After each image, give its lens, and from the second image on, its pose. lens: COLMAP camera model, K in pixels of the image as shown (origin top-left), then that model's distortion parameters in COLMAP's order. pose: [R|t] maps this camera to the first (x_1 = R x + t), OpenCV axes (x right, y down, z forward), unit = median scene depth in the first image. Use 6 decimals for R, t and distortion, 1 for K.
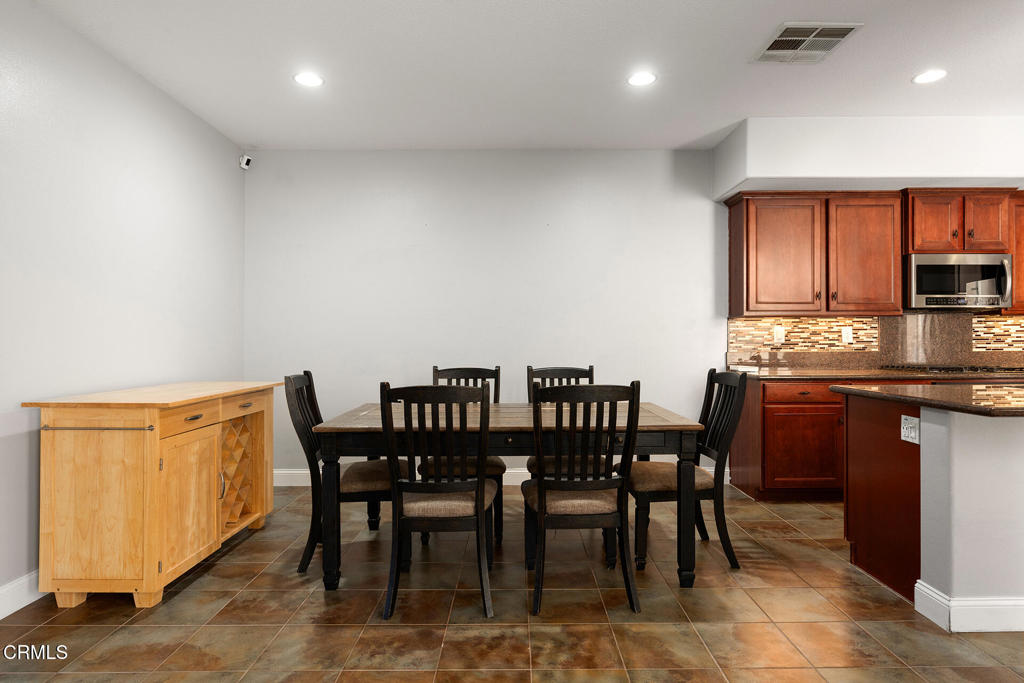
lens RADIAL K [[589.0, 0, 512.0], [0, 589.0, 341.5], [0, 0, 1]] dist [-0.000510, 0.000873]
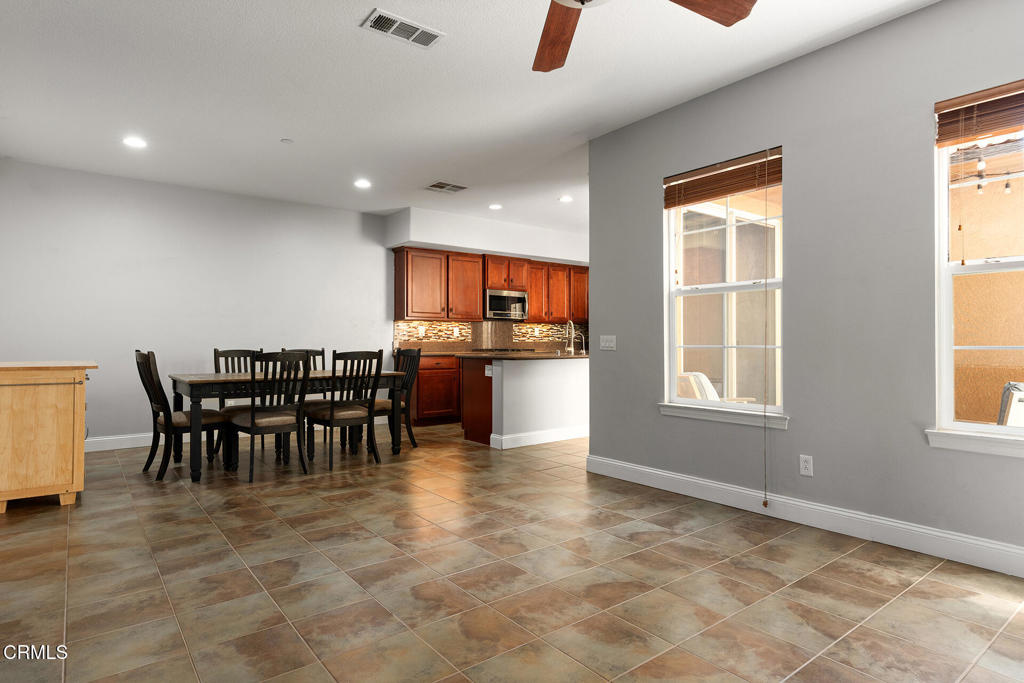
lens RADIAL K [[568.2, 0, 512.0], [0, 568.2, 341.5], [0, 0, 1]] dist [-0.001339, 0.000015]
pose [[0.795132, 0.003522, 0.606427, -0.353118], [-0.001731, 0.999992, -0.003538, 0.024779], [-0.606434, 0.001763, 0.795132, -0.484922]]
